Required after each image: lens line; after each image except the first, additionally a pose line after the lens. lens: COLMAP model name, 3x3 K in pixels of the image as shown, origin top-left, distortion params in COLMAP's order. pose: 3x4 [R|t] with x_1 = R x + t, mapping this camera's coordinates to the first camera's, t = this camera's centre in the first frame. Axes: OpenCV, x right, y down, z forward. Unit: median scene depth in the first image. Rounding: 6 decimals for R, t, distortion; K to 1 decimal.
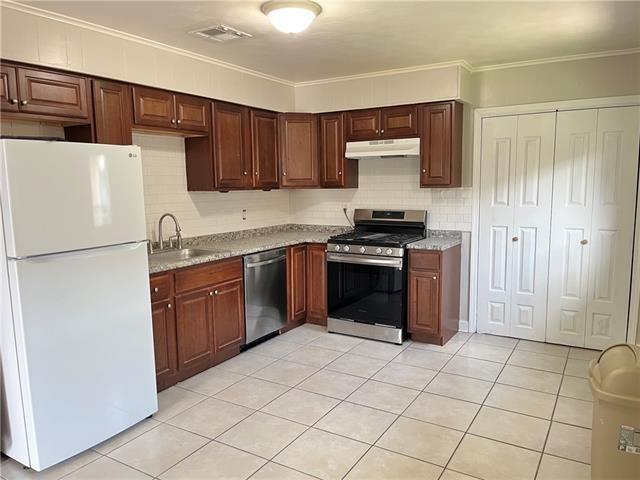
lens RADIAL K [[488.6, 0, 315.5], [0, 488.6, 239.8], [0, 0, 1]] dist [0.035312, -0.018920]
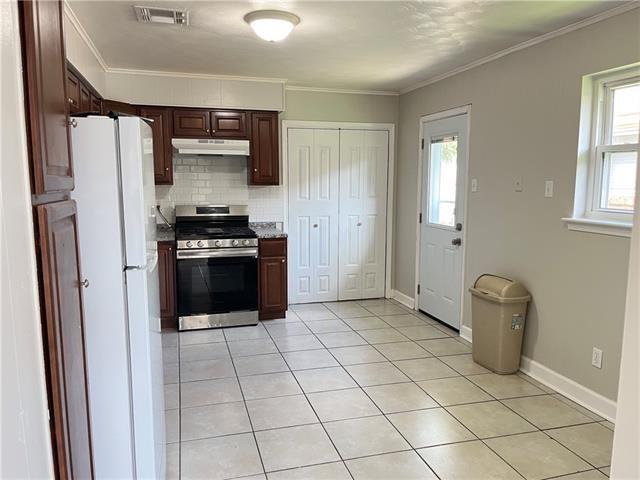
lens RADIAL K [[488.6, 0, 313.2], [0, 488.6, 240.7], [0, 0, 1]] dist [0.035312, -0.018920]
pose [[0.676709, -0.076781, 0.732236, -0.534512], [0.073887, 0.996609, 0.036219, -0.008585], [-0.732533, 0.029593, 0.680088, 0.134753]]
